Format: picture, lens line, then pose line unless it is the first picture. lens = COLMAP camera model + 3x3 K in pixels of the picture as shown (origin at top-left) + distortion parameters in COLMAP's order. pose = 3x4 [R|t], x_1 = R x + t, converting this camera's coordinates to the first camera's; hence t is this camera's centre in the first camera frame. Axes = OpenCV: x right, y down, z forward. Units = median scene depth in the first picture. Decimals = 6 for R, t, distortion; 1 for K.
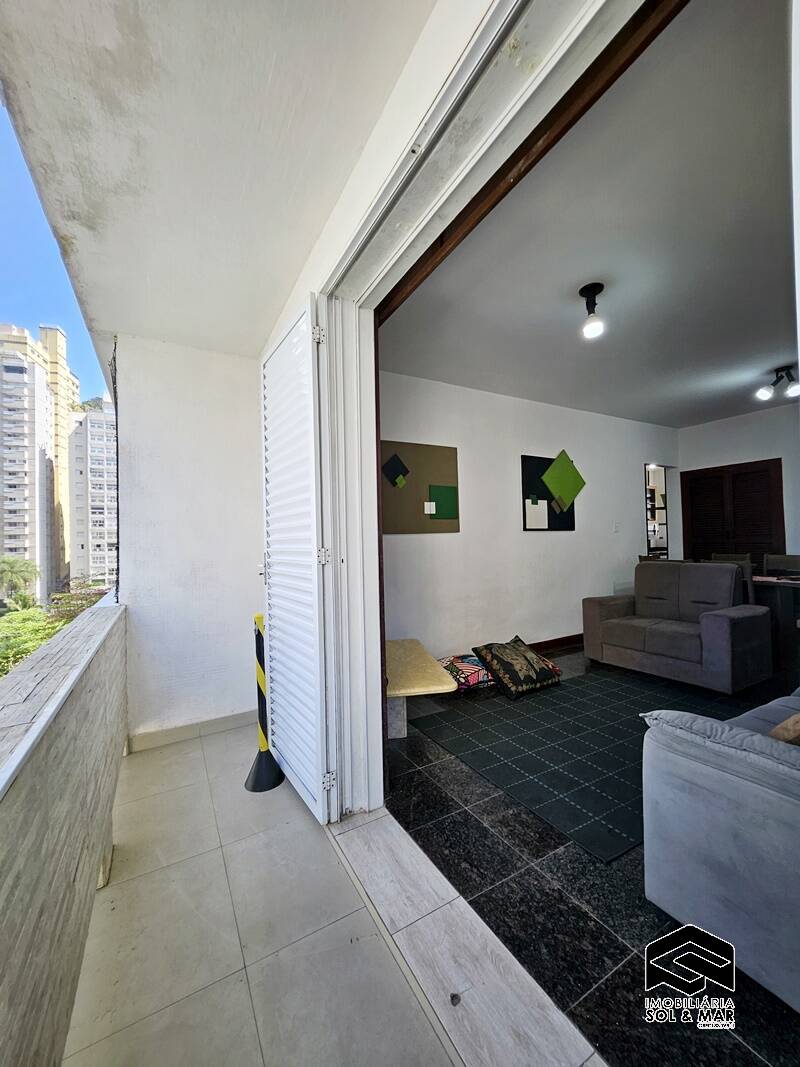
lens RADIAL K [[424.5, 0, 401.3], [0, 424.5, 537.0], [0, 0, 1]] dist [-0.001419, -0.000403]
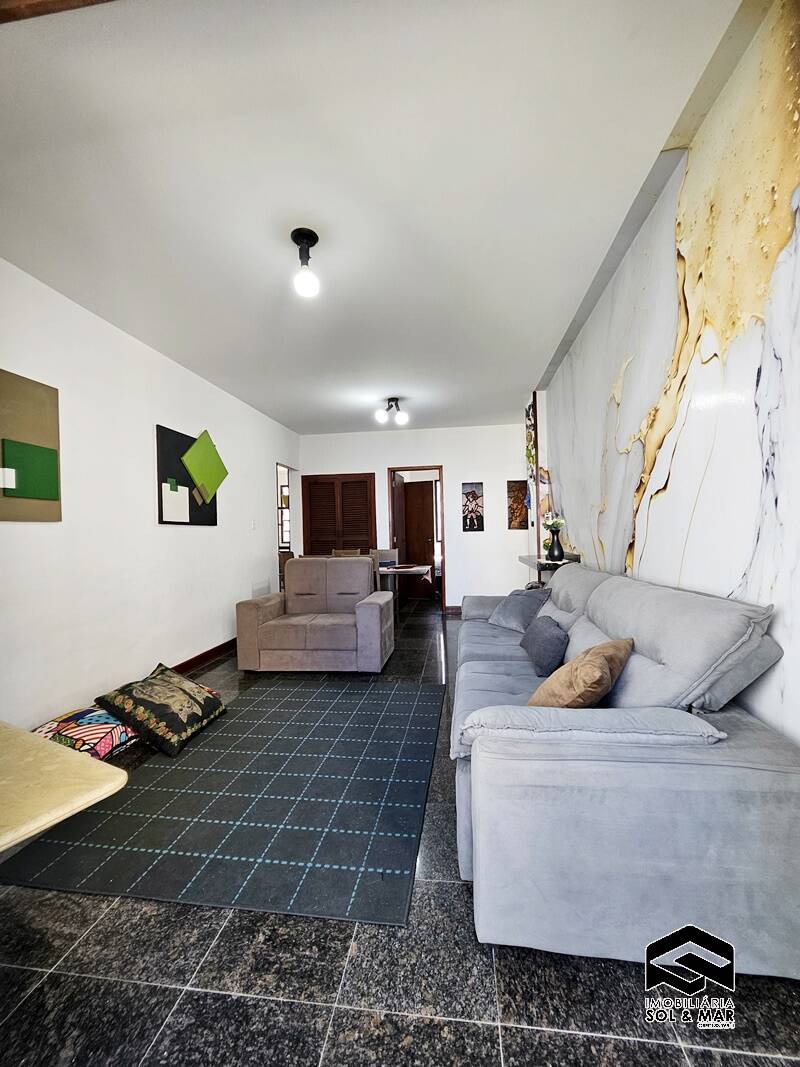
lens RADIAL K [[424.5, 0, 405.7], [0, 424.5, 535.8], [0, 0, 1]] dist [-0.001419, -0.000403]
pose [[0.595330, 0.009902, 0.803420, -0.077442], [-0.002659, 0.999943, -0.010353, 0.017478], [-0.803477, 0.004027, 0.595323, 0.234262]]
